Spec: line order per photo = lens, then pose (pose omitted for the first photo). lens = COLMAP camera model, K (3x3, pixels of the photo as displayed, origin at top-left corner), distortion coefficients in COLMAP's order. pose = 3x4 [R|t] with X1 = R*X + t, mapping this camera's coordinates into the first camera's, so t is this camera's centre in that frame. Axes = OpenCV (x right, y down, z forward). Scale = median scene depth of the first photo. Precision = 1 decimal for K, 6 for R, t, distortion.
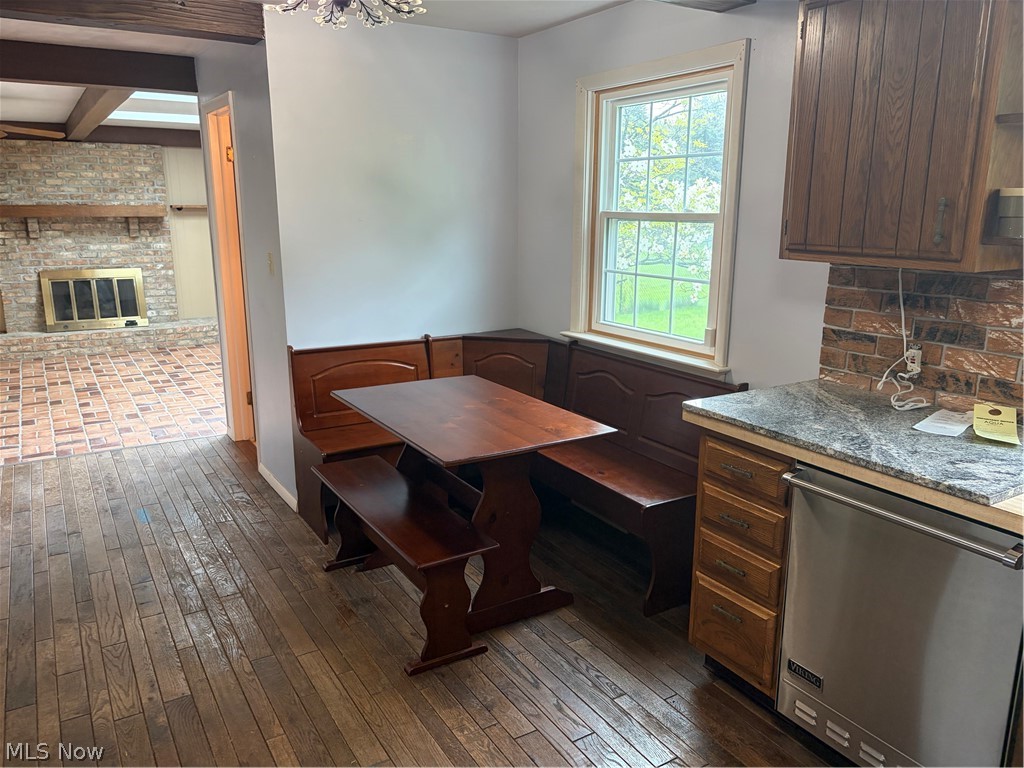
lens RADIAL K [[771.7, 0, 509.5], [0, 771.7, 374.9], [0, 0, 1]] dist [0.036667, -0.007852]
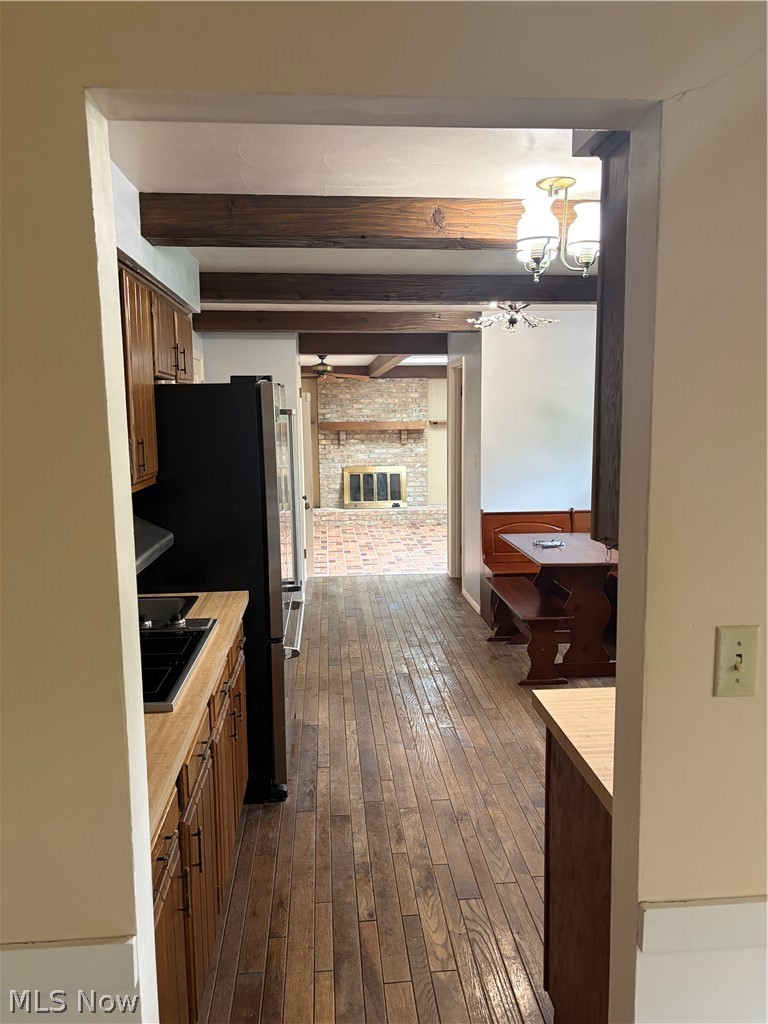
lens RADIAL K [[771.7, 0, 384.0], [0, 771.7, 512.0], [0, 0, 1]] dist [0.036667, -0.007852]
pose [[0.891794, 0.048547, -0.449829, 0.117250], [-0.088952, 0.993635, -0.069113, 0.043829], [0.443611, 0.101647, 0.890437, -0.239831]]
